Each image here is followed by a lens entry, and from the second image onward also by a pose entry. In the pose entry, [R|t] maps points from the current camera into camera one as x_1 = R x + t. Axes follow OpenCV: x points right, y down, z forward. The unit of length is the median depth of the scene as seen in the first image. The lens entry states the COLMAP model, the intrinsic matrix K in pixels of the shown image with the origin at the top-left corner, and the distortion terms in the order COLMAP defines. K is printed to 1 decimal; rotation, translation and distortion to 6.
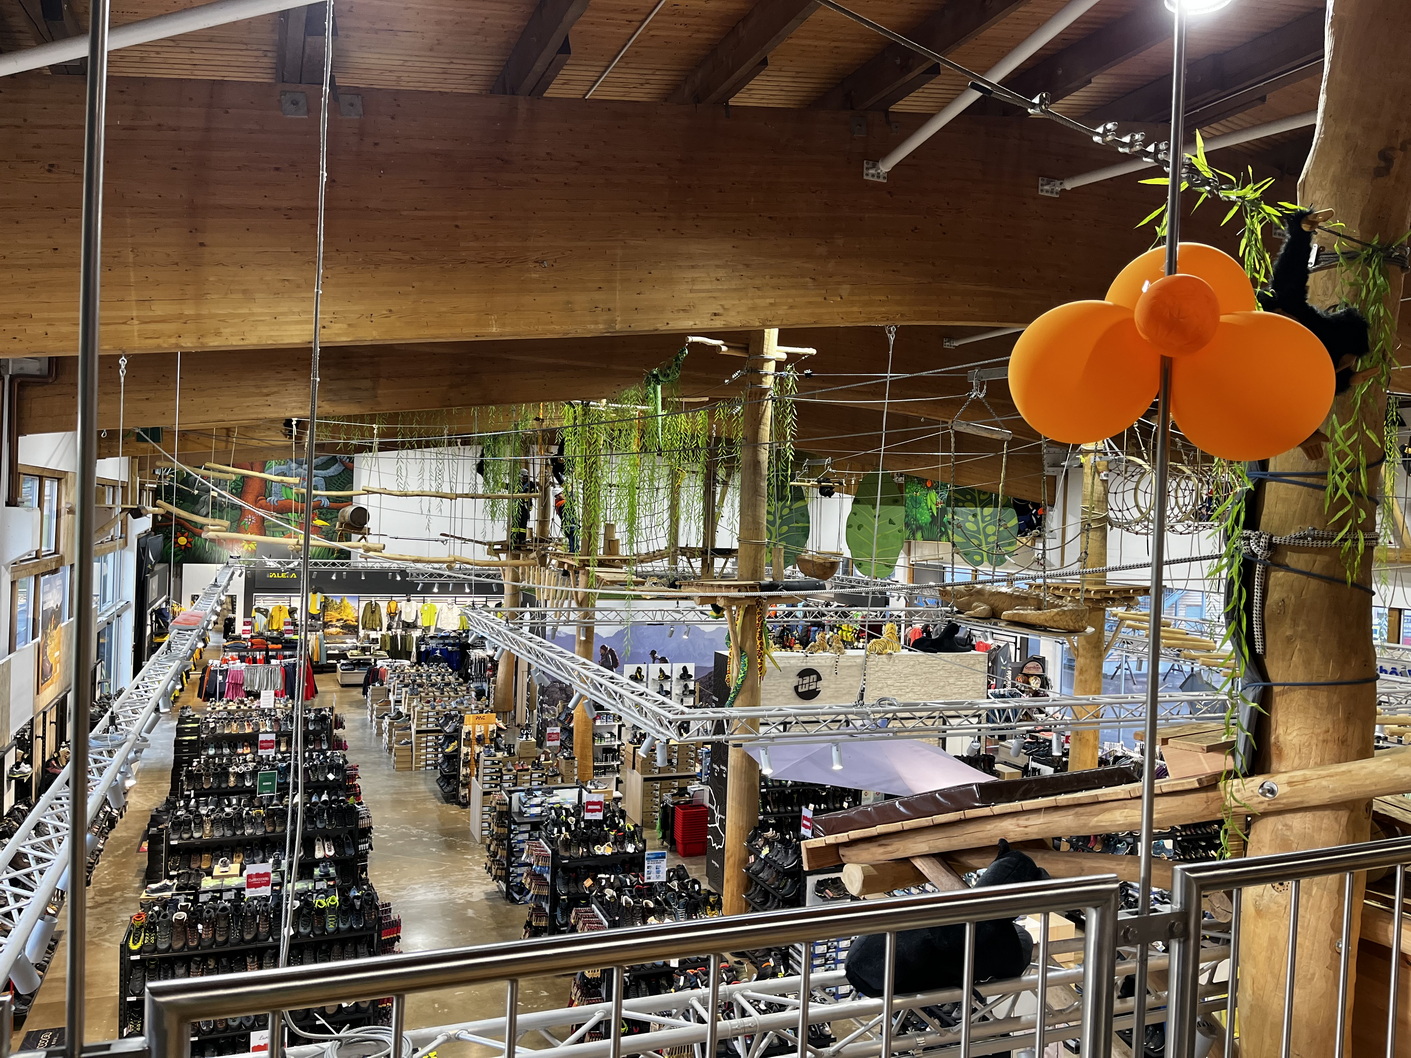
lens RADIAL K [[1075.8, 0, 705.5], [0, 1075.8, 529.0], [0, 0, 1]] dist [0.071818, -0.104203]
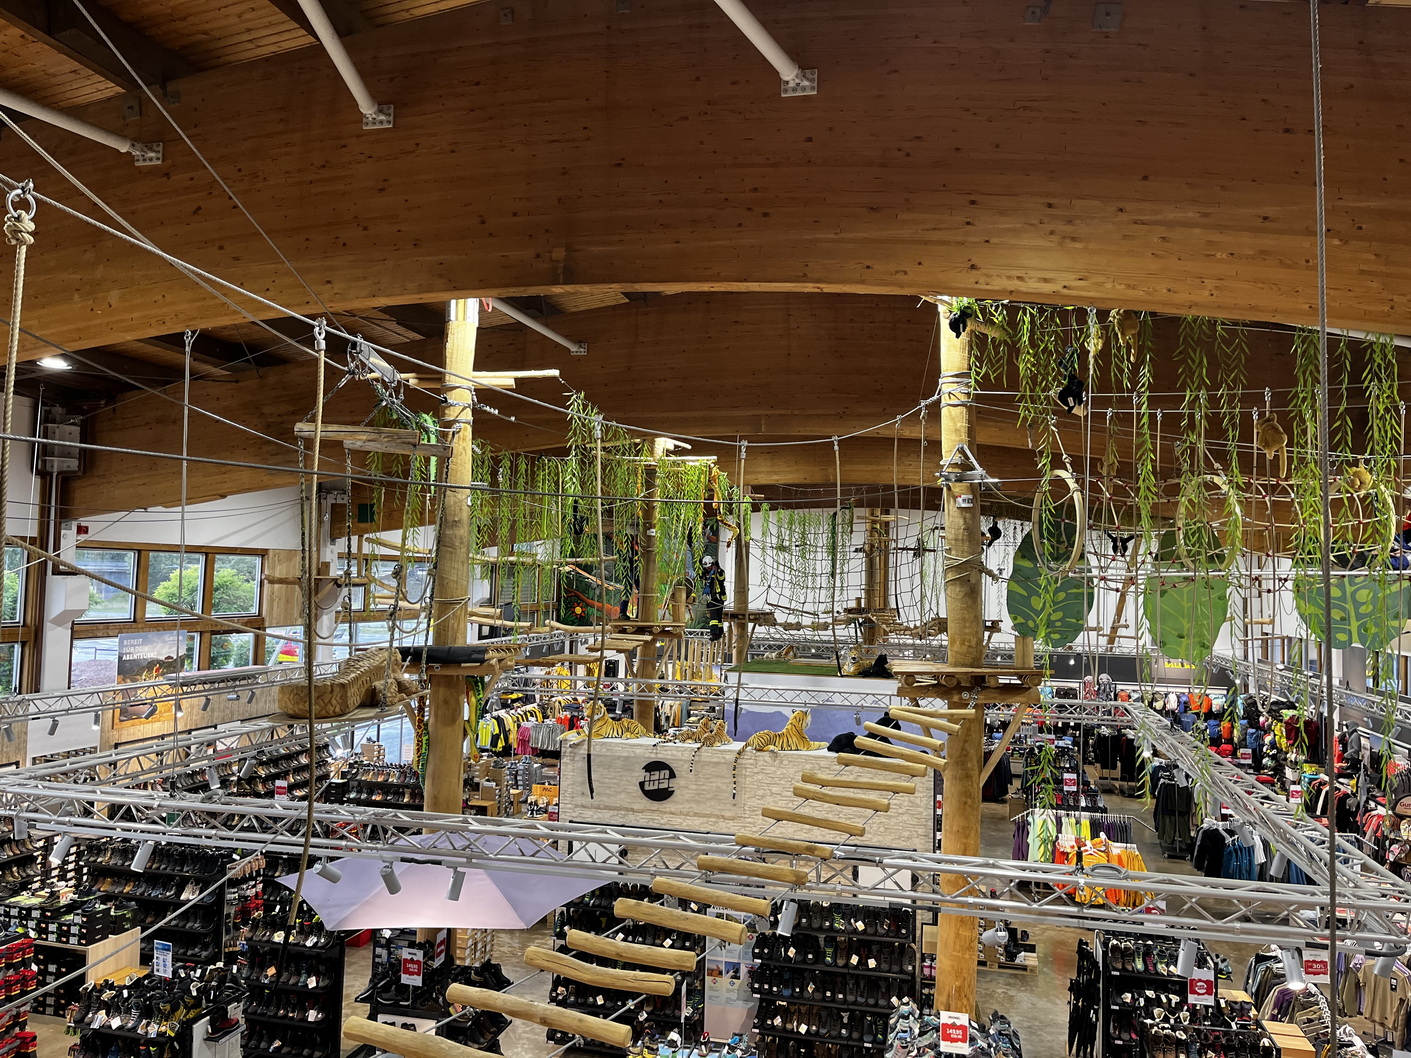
lens RADIAL K [[1067.6, 0, 707.6], [0, 1067.6, 519.3], [0, 0, 1]] dist [0.067230, -0.088503]
pose [[0.807670, -0.048046, -0.587674, 0.603845], [0.000594, 0.996740, -0.080673, 0.013698], [0.589634, 0.064808, 0.805066, 0.363913]]
